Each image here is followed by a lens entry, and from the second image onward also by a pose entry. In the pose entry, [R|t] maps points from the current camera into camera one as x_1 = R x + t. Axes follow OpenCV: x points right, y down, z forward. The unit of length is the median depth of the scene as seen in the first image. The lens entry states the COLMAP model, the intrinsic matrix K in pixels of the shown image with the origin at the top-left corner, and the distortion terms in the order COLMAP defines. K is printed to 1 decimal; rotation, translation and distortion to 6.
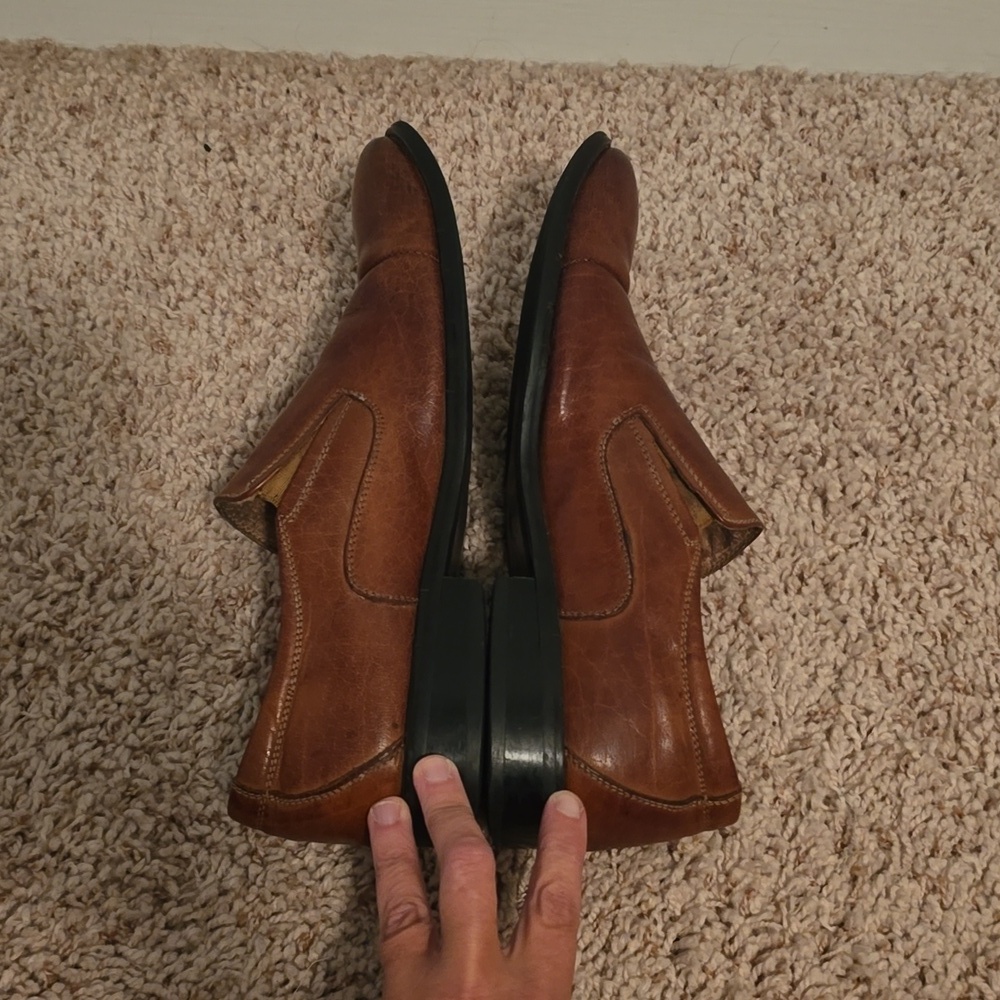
lens RADIAL K [[1475.2, 0, 524.8], [0, 1475.2, 500.2], [0, 0, 1]] dist [0.153857, -0.476558]
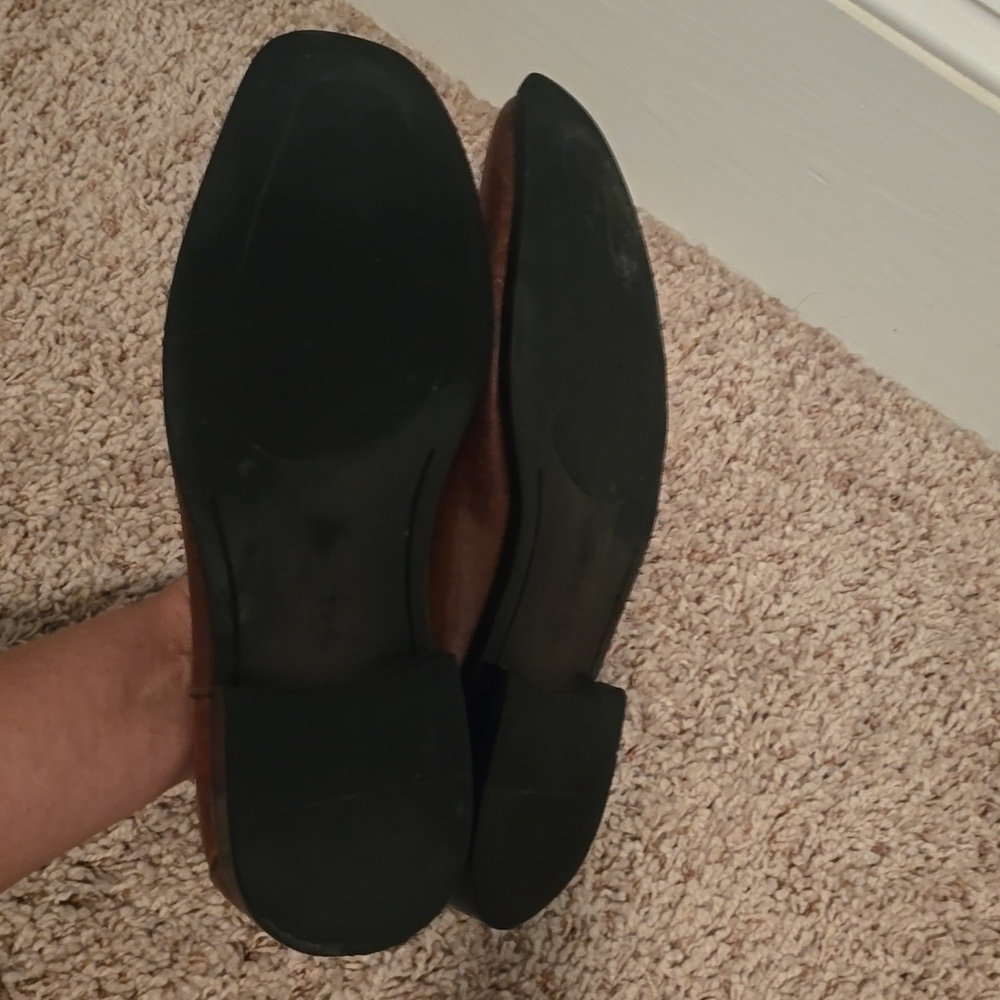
lens RADIAL K [[1475.2, 0, 524.8], [0, 1475.2, 500.2], [0, 0, 1]] dist [0.153857, -0.476558]
pose [[0.824273, 0.554131, -0.116245, 0.214143], [-0.558889, 0.829177, -0.010360, -0.103763], [0.090647, 0.073508, 0.993167, 0.058975]]
